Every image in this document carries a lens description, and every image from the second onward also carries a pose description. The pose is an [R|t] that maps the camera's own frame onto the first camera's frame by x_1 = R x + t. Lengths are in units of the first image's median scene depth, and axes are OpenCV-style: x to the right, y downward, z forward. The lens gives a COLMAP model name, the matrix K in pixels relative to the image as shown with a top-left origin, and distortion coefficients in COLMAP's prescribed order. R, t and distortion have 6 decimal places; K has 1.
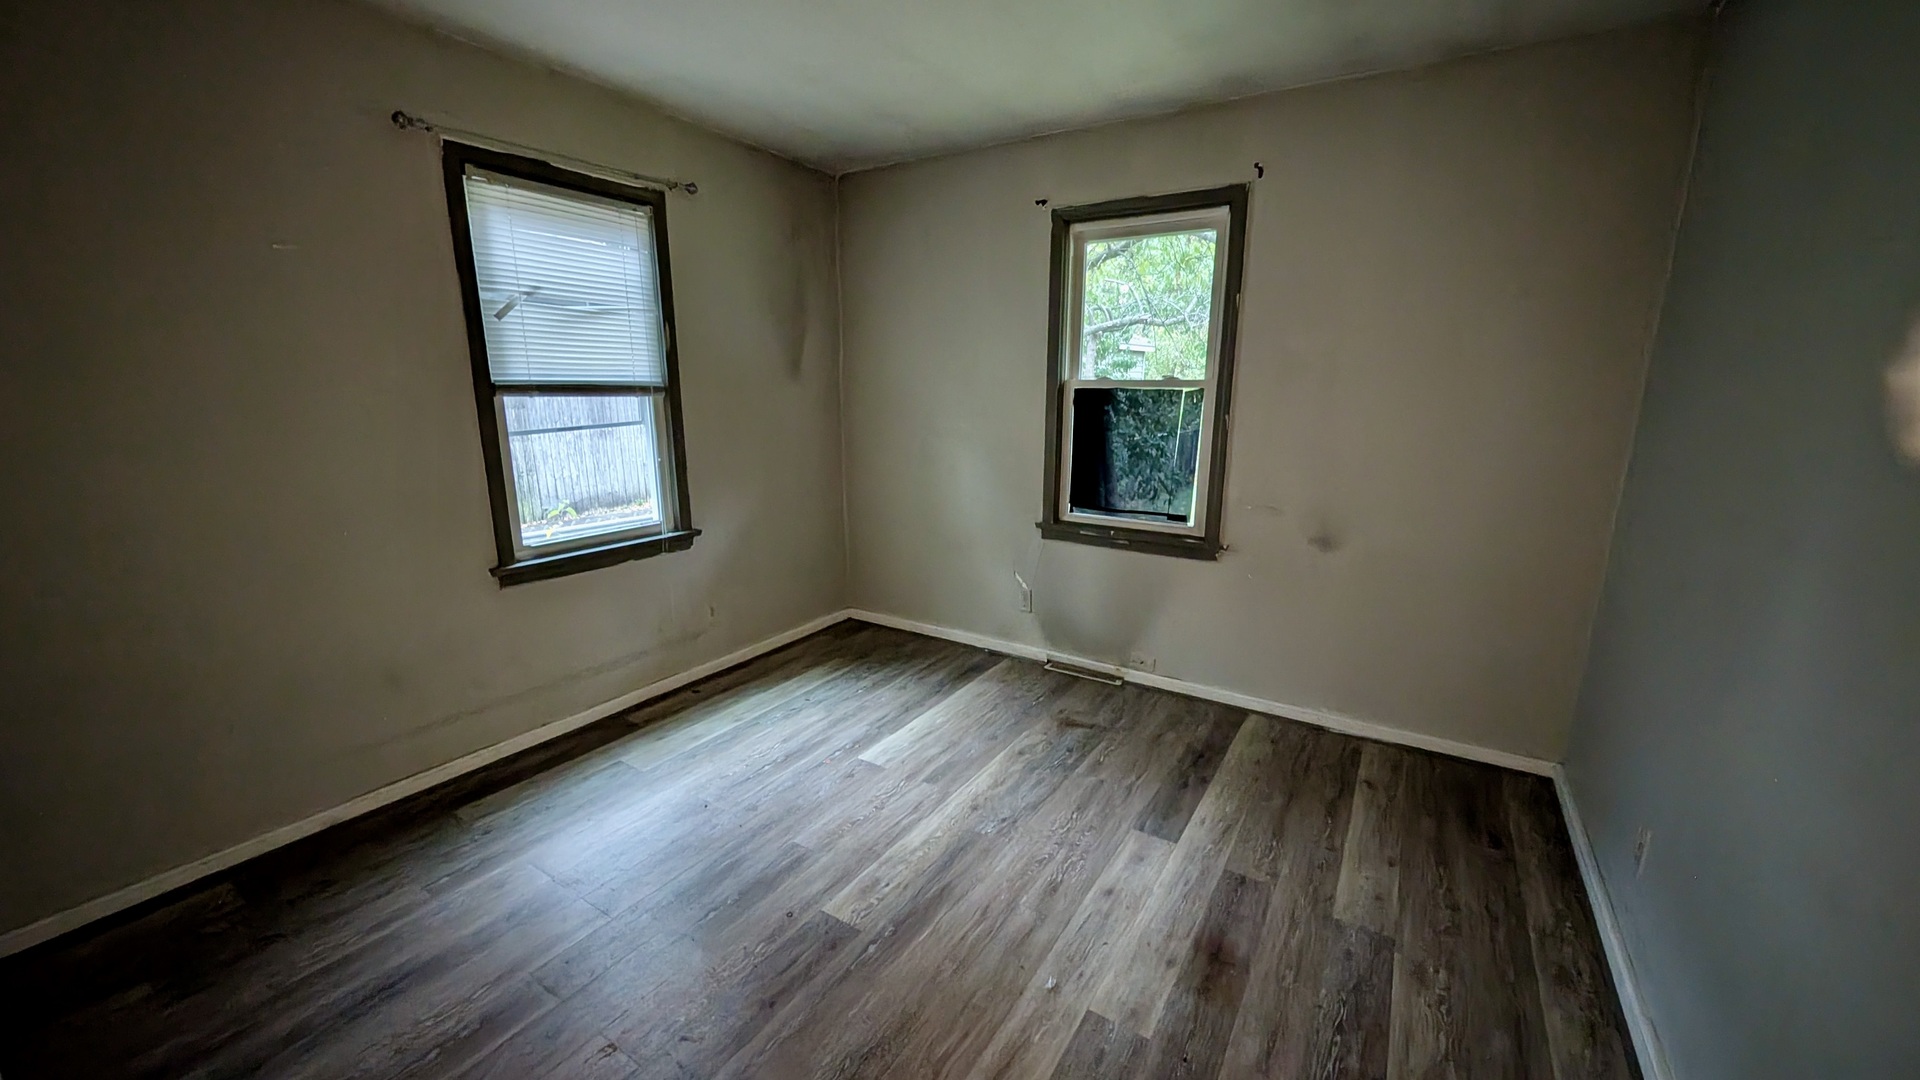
lens RADIAL K [[723.6, 0, 957.4], [0, 723.6, 551.2], [0, 0, 1]] dist [0.003048, -0.000395]
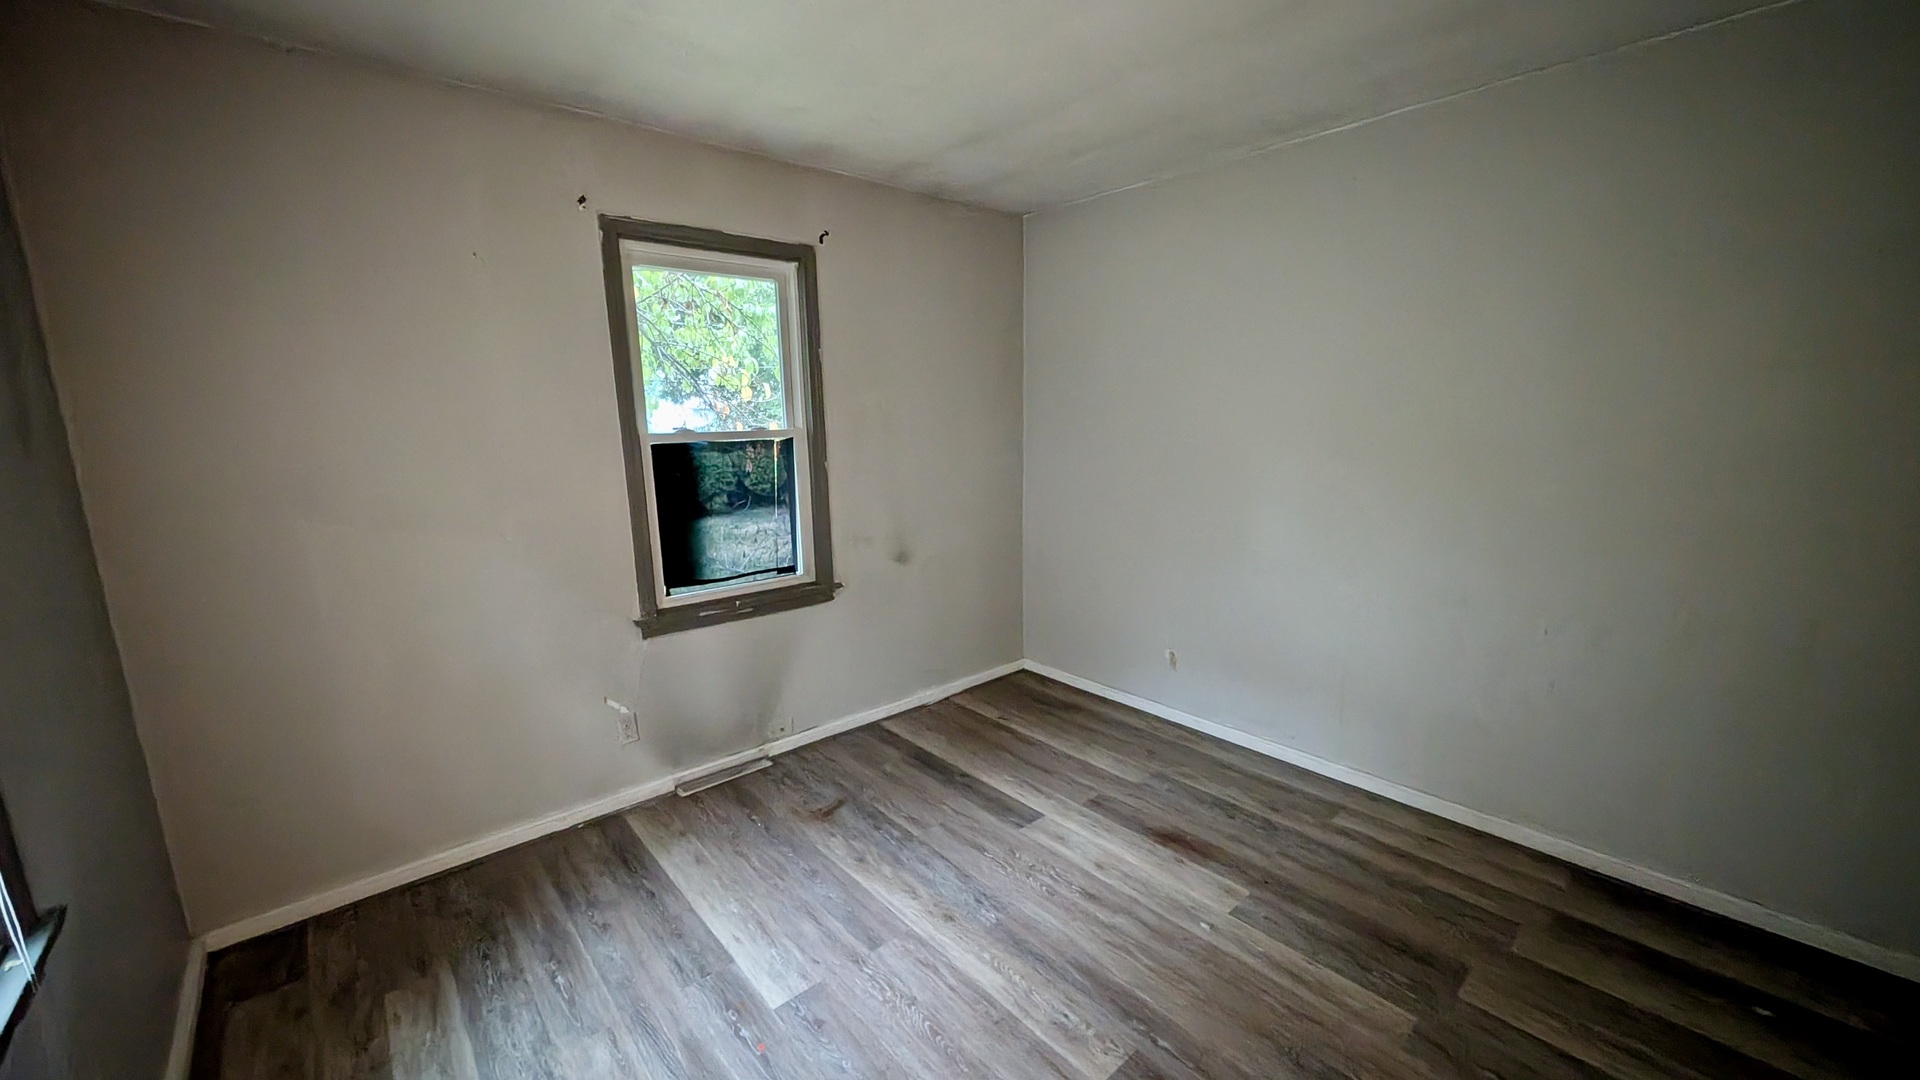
lens RADIAL K [[723.6, 0, 957.4], [0, 723.6, 551.2], [0, 0, 1]] dist [0.003048, -0.000395]
pose [[0.281147, -0.191720, 0.940319, -0.726471], [0.235980, 0.963567, 0.125904, -0.185539], [-0.930199, 0.186499, 0.316146, 0.639525]]
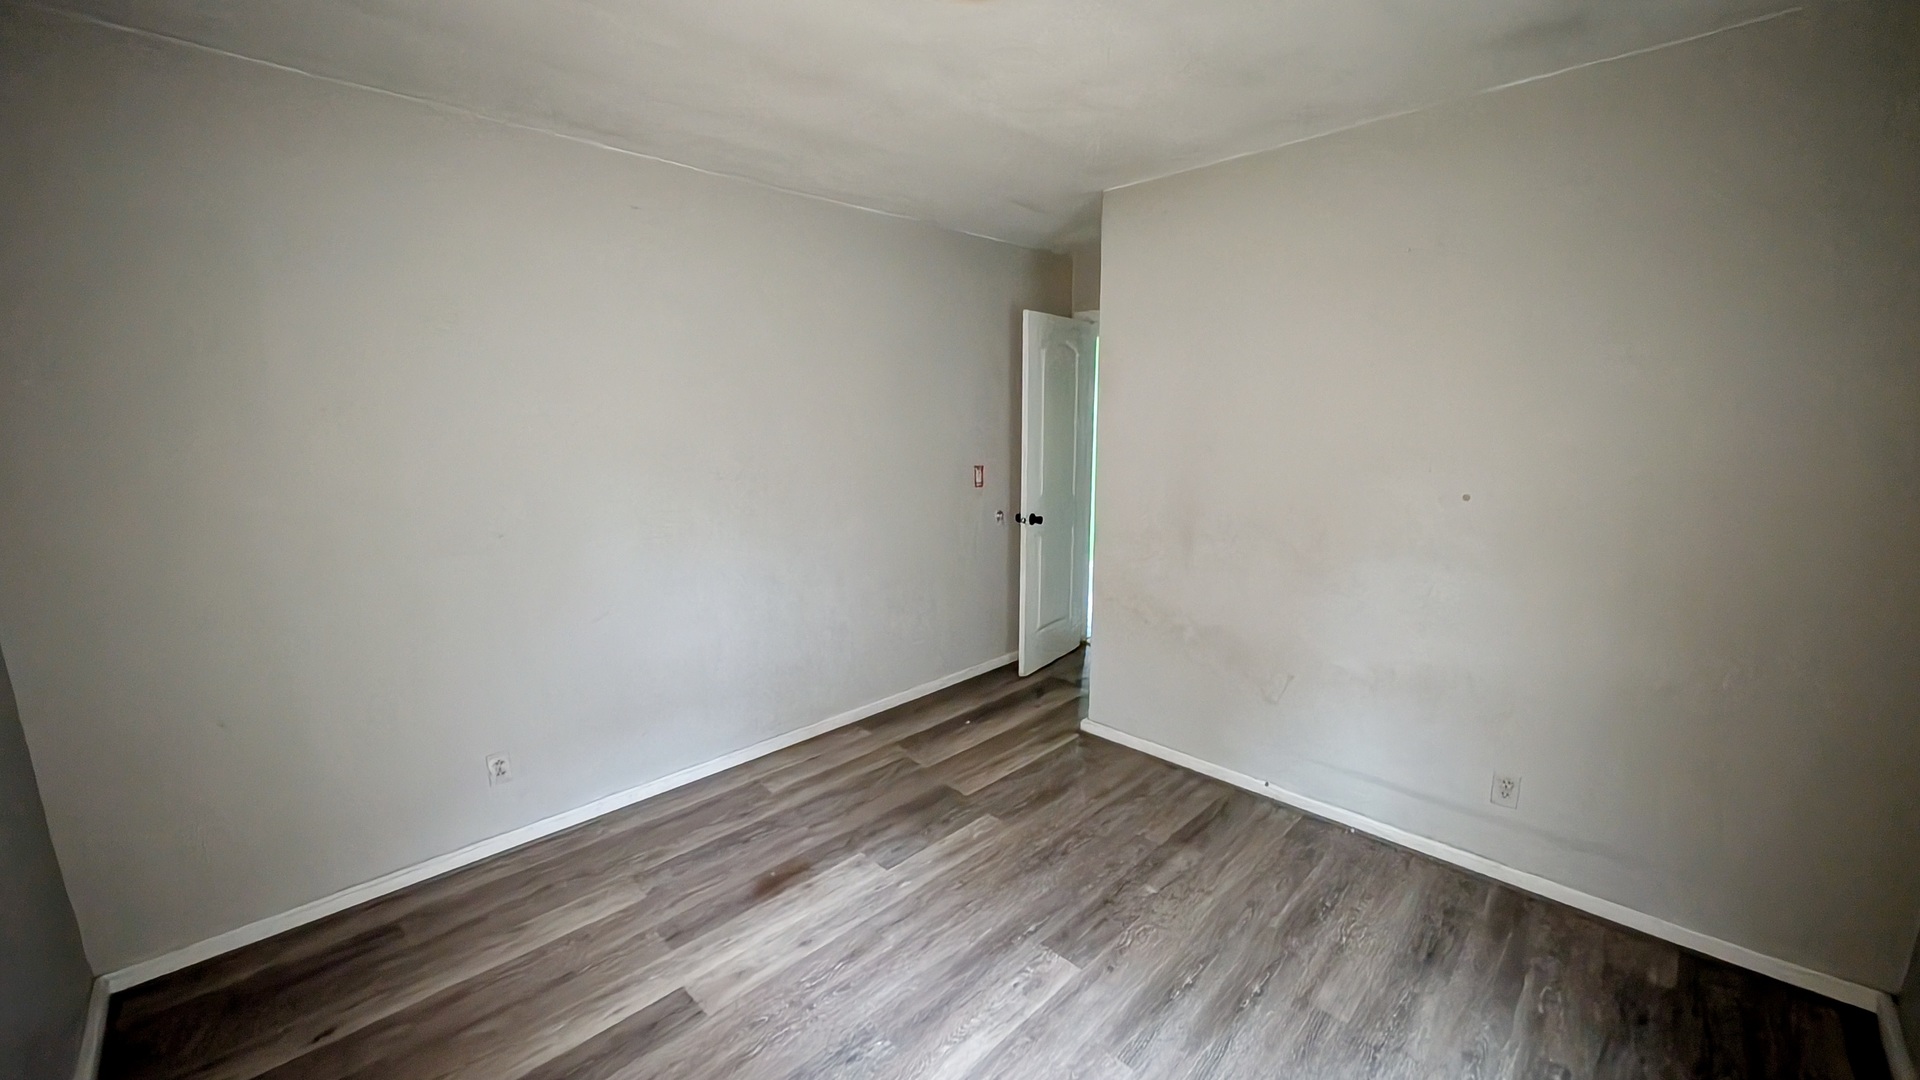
lens RADIAL K [[723.6, 0, 957.4], [0, 723.6, 551.2], [0, 0, 1]] dist [0.003048, -0.000395]
pose [[-0.975506, -0.043892, 0.215549, -0.174810], [0.048614, 0.912646, 0.405850, -0.389575], [-0.214533, 0.406388, -0.888158, 1.405688]]
